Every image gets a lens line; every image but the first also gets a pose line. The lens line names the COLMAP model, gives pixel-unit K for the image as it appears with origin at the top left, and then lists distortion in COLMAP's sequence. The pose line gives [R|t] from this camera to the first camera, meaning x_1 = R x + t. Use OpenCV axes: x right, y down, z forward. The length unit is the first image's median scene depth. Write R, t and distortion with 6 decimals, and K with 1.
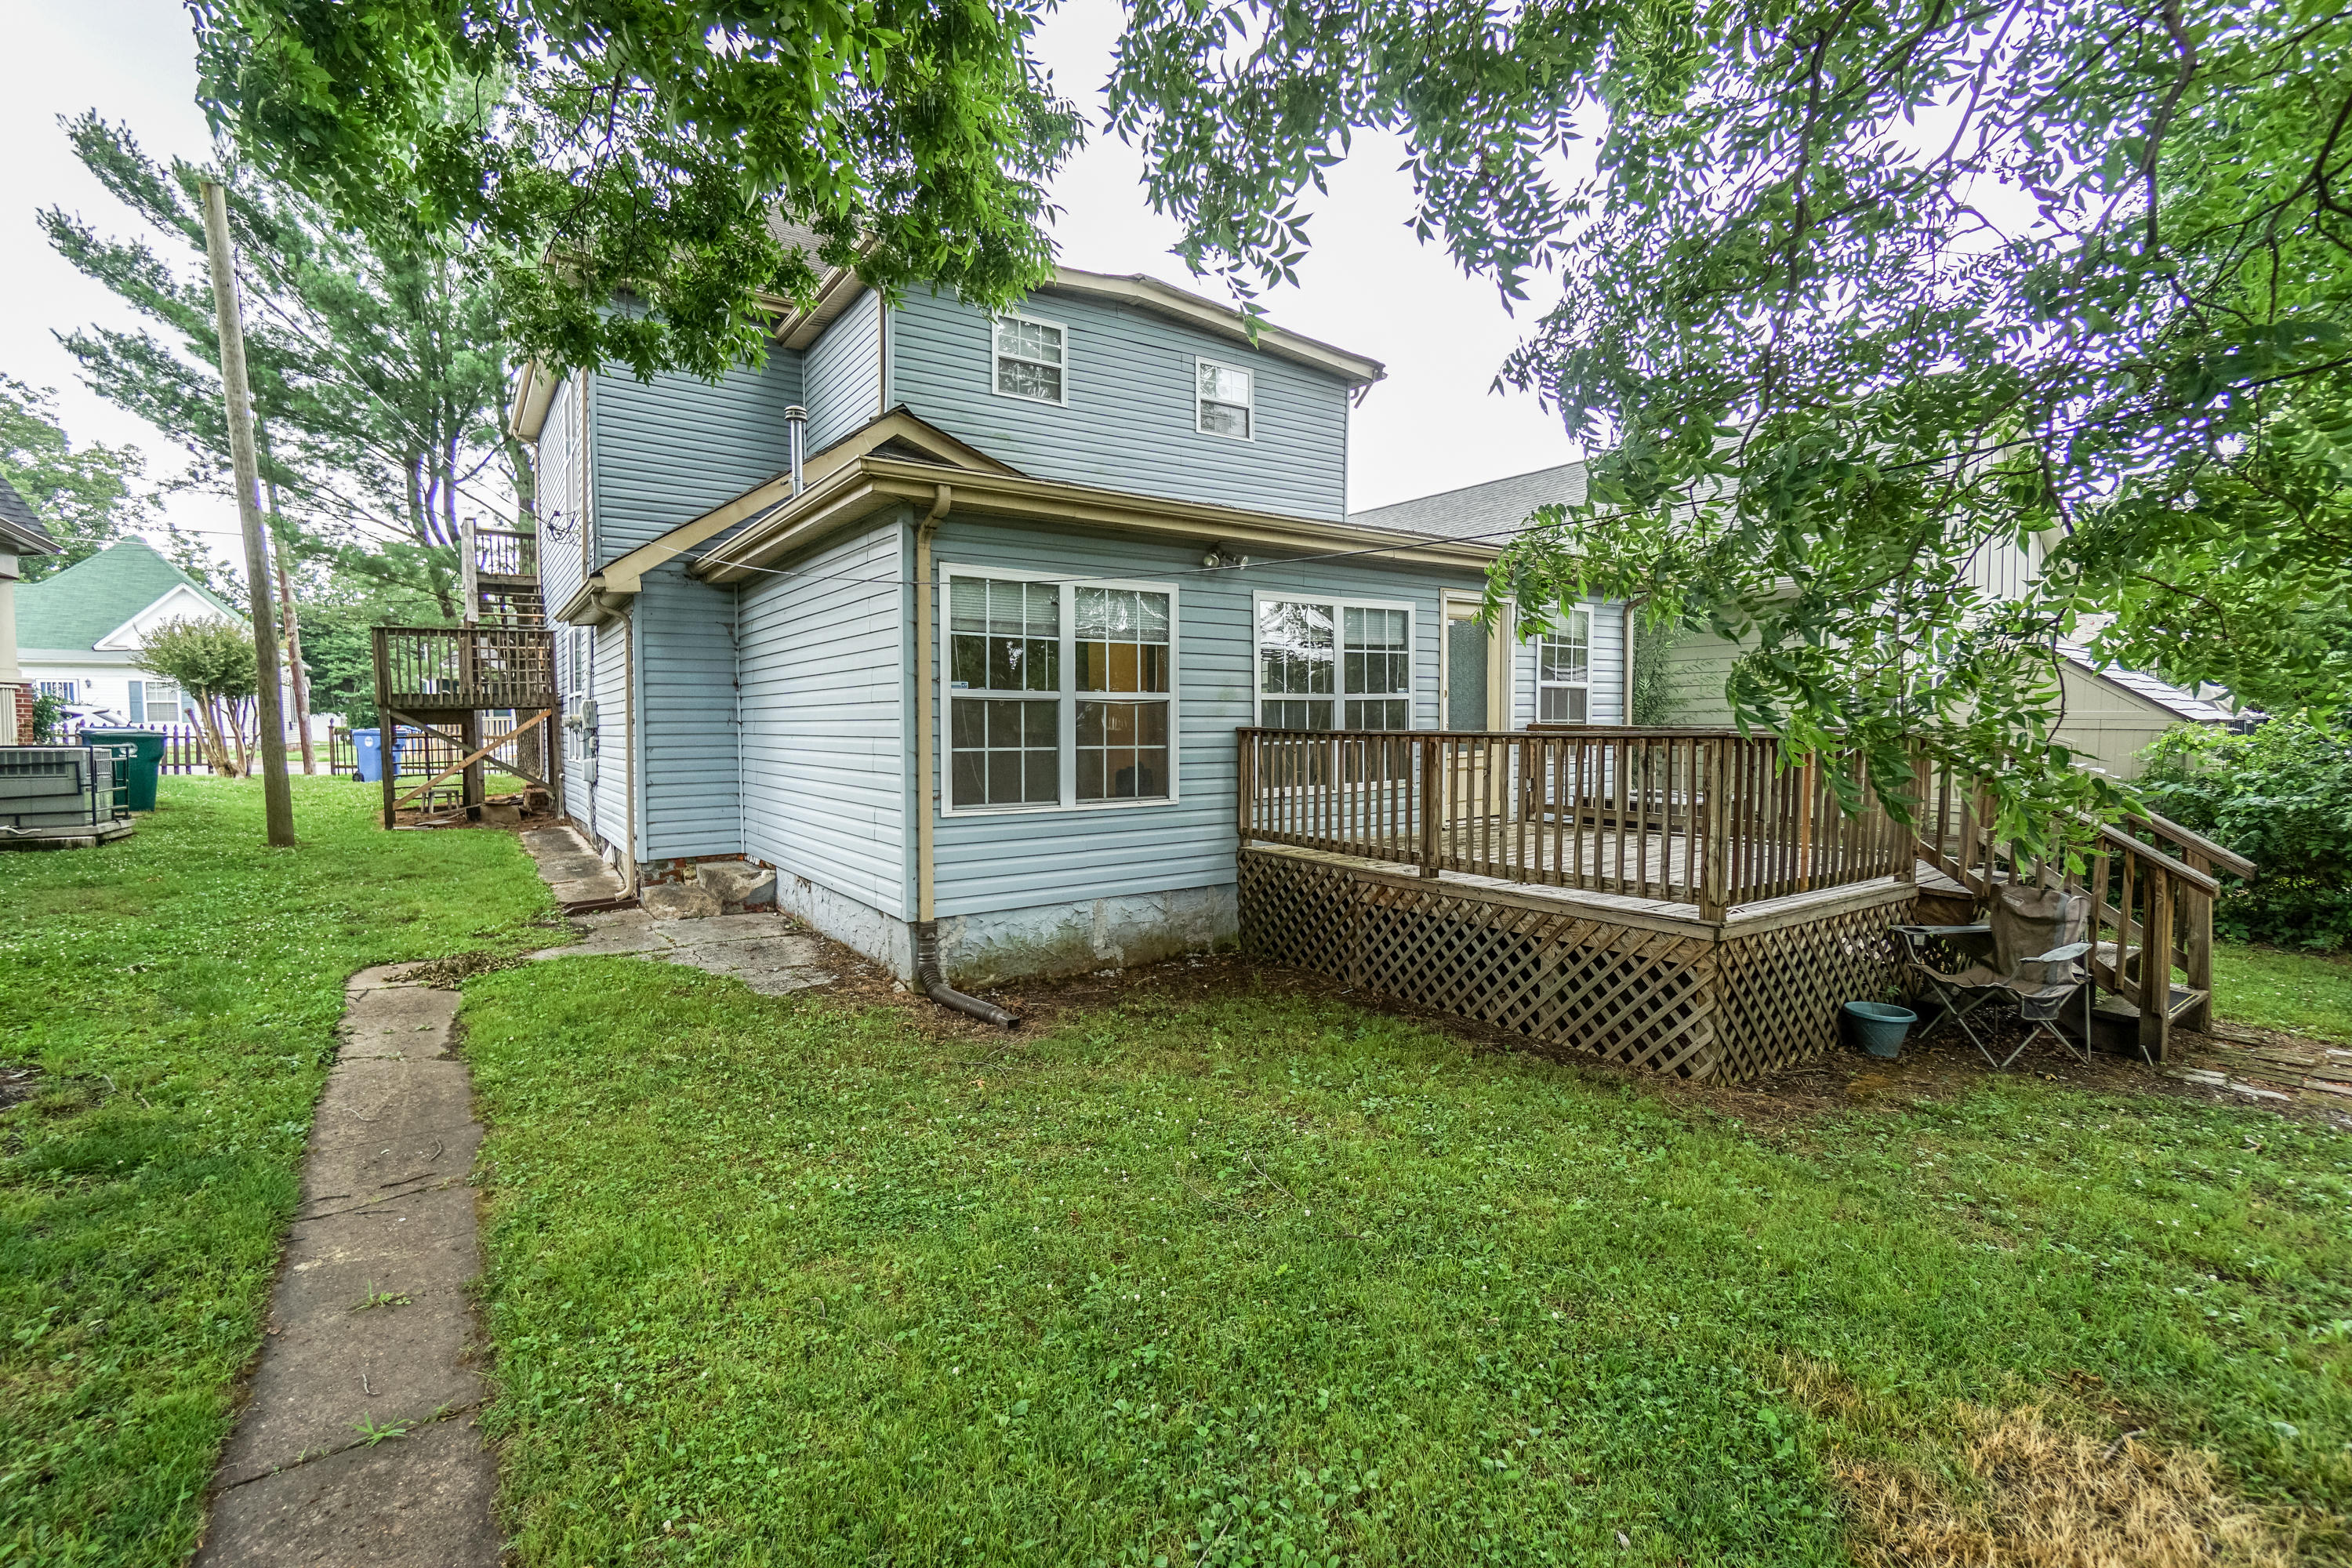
lens RADIAL K [[1054.0, 0, 1191.6], [0, 1054.0, 733.4], [0, 0, 1]] dist [-0.002320, 0.010618]
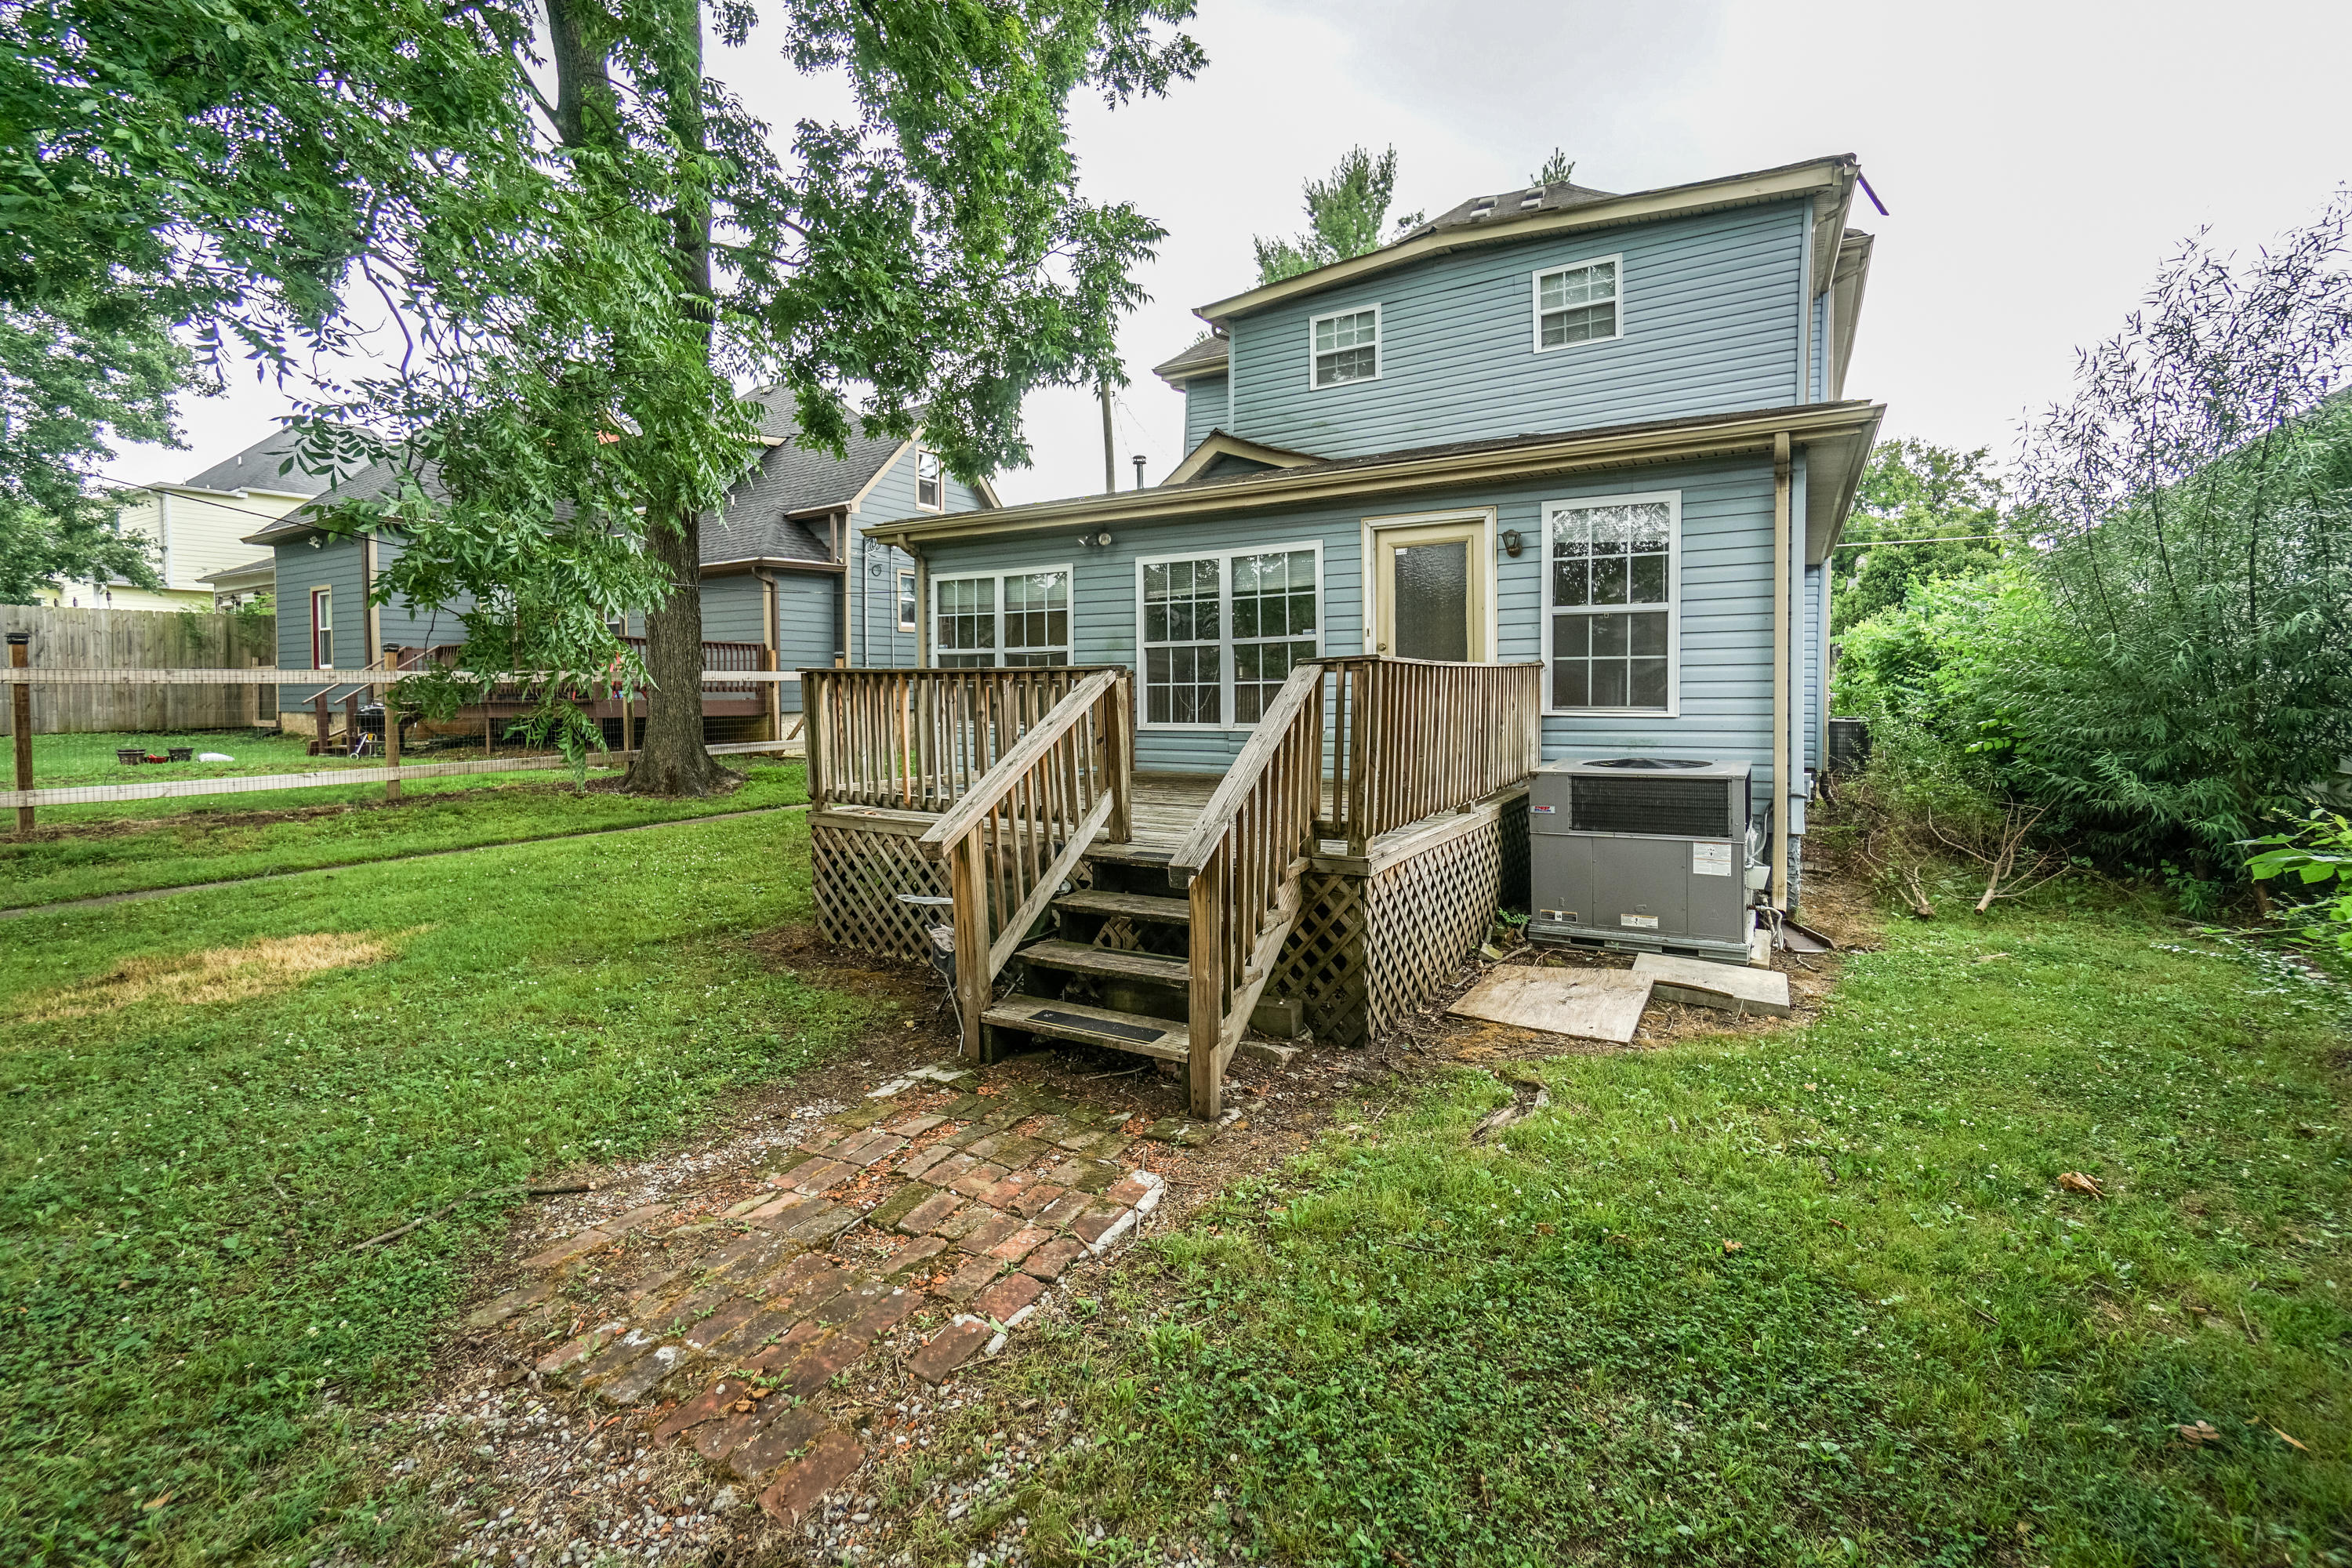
lens RADIAL K [[1054.0, 0, 1191.6], [0, 1054.0, 733.4], [0, 0, 1]] dist [-0.002320, 0.010618]
pose [[0.404652, 0.050316, -0.913086, 1.094881], [0.000126, 0.998482, 0.055078, 0.002379], [0.914471, -0.022402, 0.404031, 0.478048]]
